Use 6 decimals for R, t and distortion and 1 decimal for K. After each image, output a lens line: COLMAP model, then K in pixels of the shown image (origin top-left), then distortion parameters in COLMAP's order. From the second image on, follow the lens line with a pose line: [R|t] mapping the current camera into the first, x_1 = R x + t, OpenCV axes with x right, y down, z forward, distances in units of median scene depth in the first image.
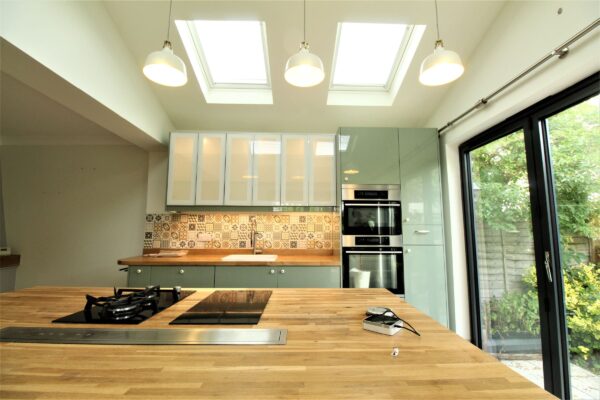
lens RADIAL K [[281.4, 0, 298.9], [0, 281.4, 201.8], [0, 0, 1]] dist [-0.007329, -0.001781]
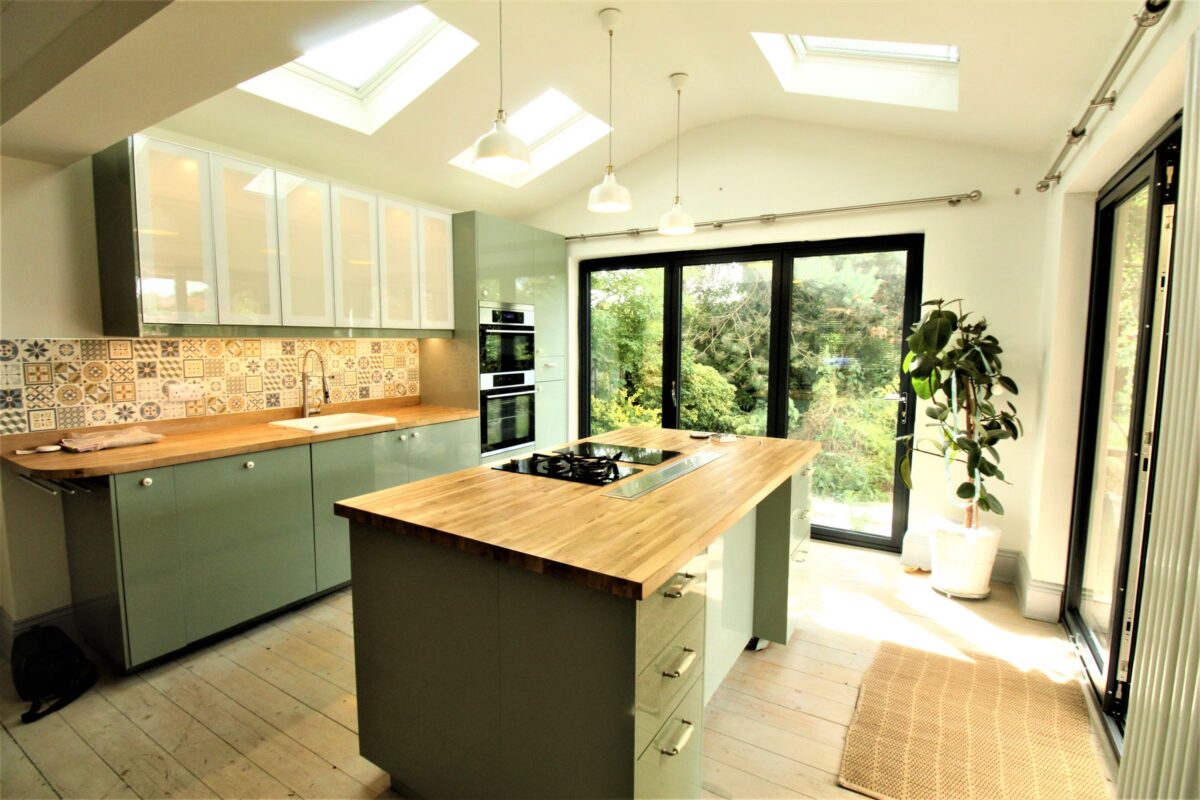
lens RADIAL K [[562.7, 0, 598.2], [0, 562.7, 397.4], [0, 0, 1]] dist [-0.007329, -0.001781]
pose [[0.547121, -0.085983, 0.832626, -0.714091], [-0.085247, 0.983815, 0.157612, -0.058676], [-0.832701, -0.157212, 0.530936, -0.003548]]
